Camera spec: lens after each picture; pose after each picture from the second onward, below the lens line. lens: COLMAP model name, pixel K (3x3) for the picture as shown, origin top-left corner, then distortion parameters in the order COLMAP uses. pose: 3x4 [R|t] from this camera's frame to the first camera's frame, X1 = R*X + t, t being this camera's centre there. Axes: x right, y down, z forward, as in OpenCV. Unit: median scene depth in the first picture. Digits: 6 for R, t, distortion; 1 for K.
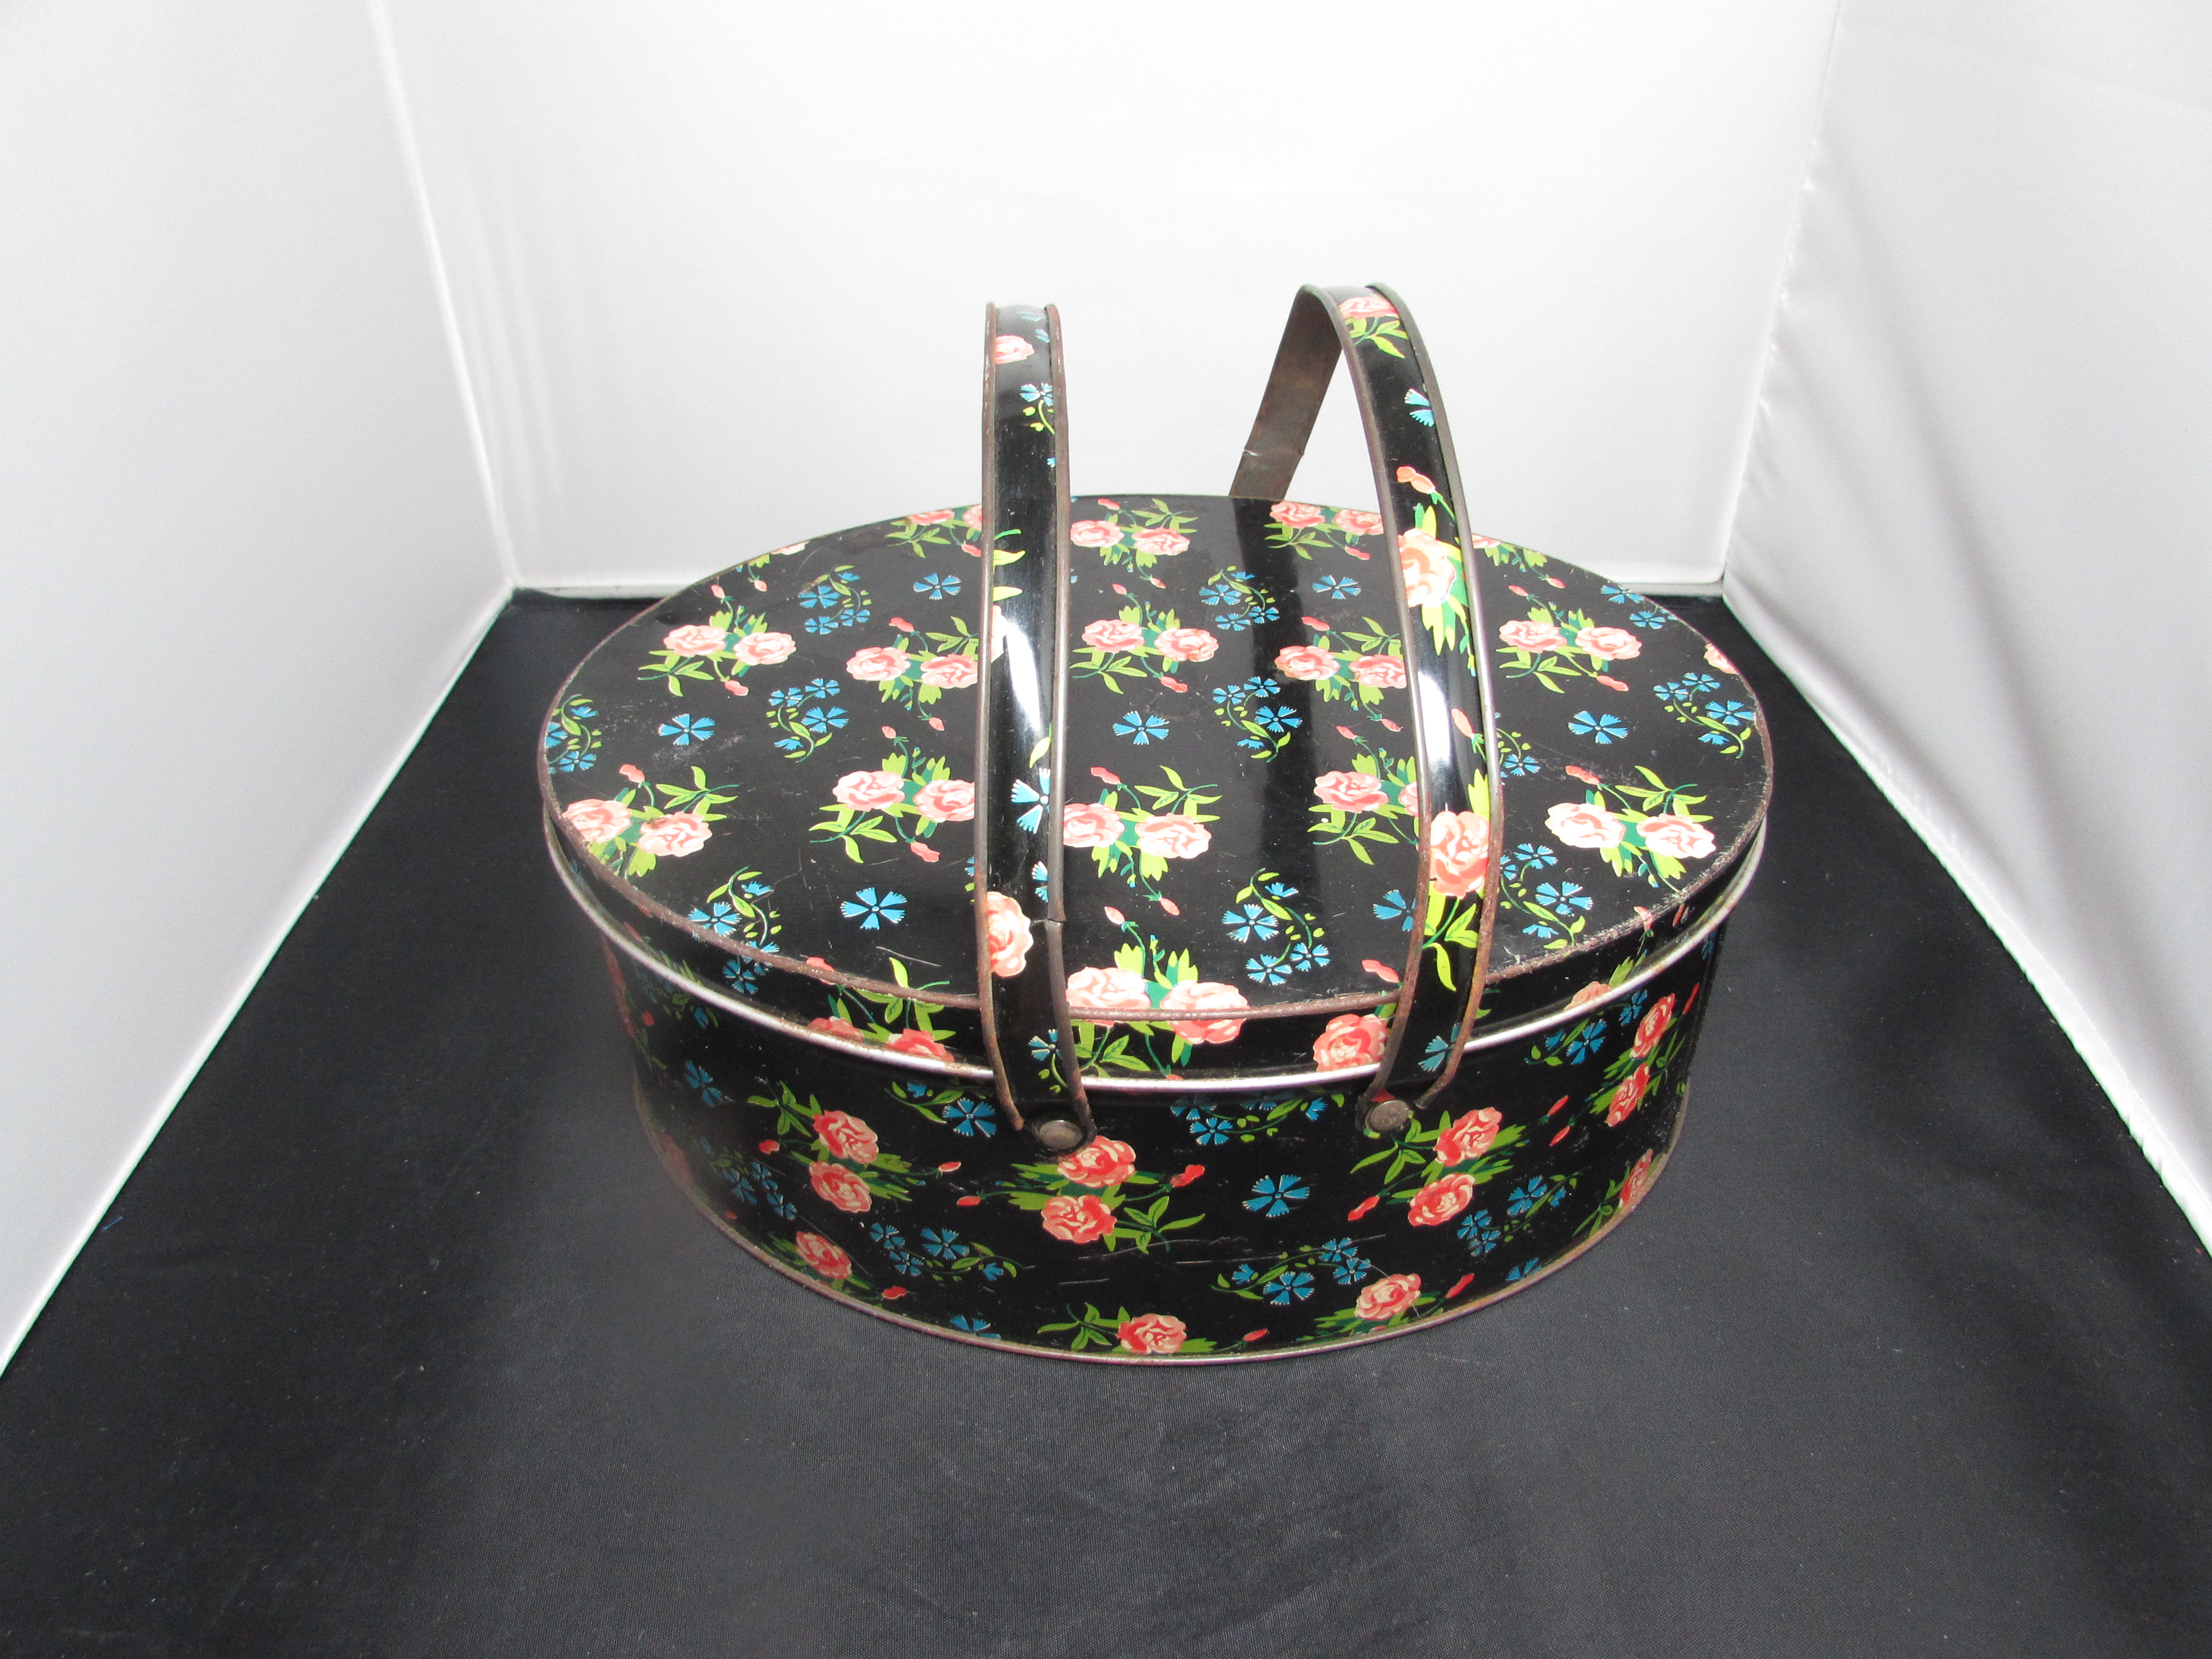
lens RADIAL K [[1542.0, 0, 1106.0], [0, 1542.0, 829.5], [0, 0, 1]] dist [-0.008451, -0.002054]
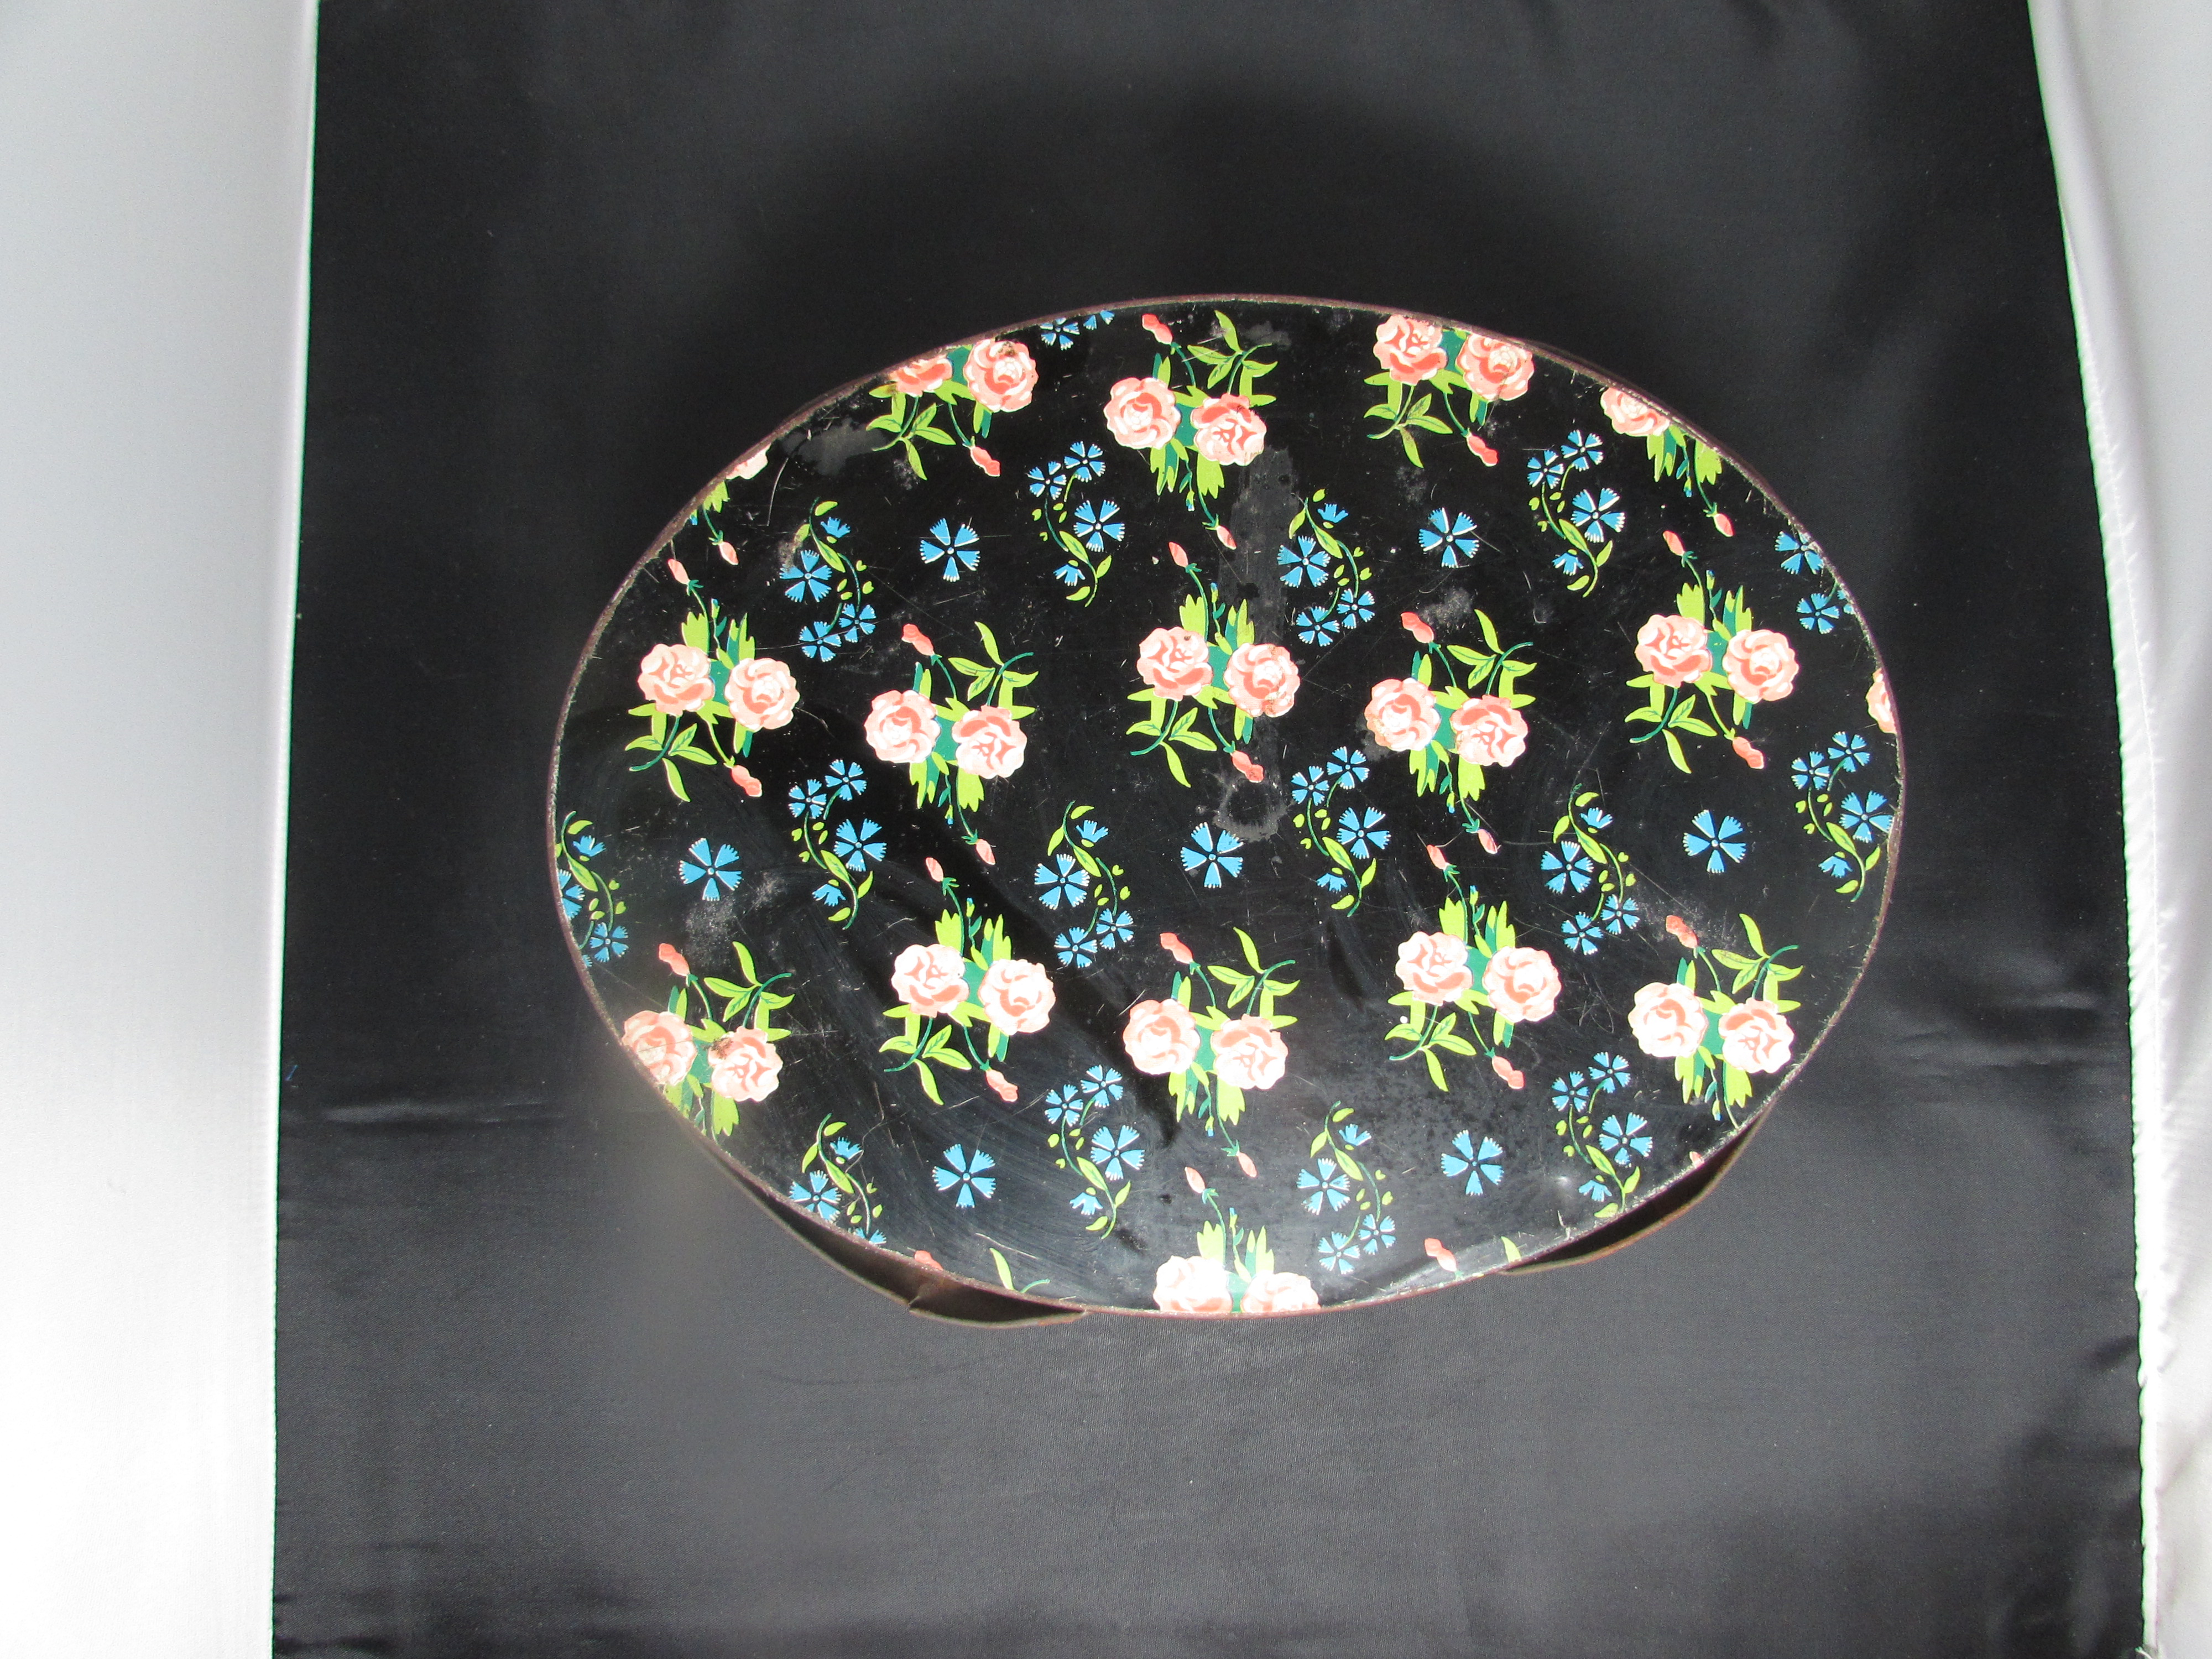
lens RADIAL K [[1542.0, 0, 1106.0], [0, 1542.0, 829.5], [0, 0, 1]] dist [-0.008451, -0.002054]
pose [[0.999265, -0.038303, 0.001270, -0.041043], [0.024175, 0.655725, 0.754612, -0.776874], [-0.029737, -0.754027, 0.656170, 0.426669]]
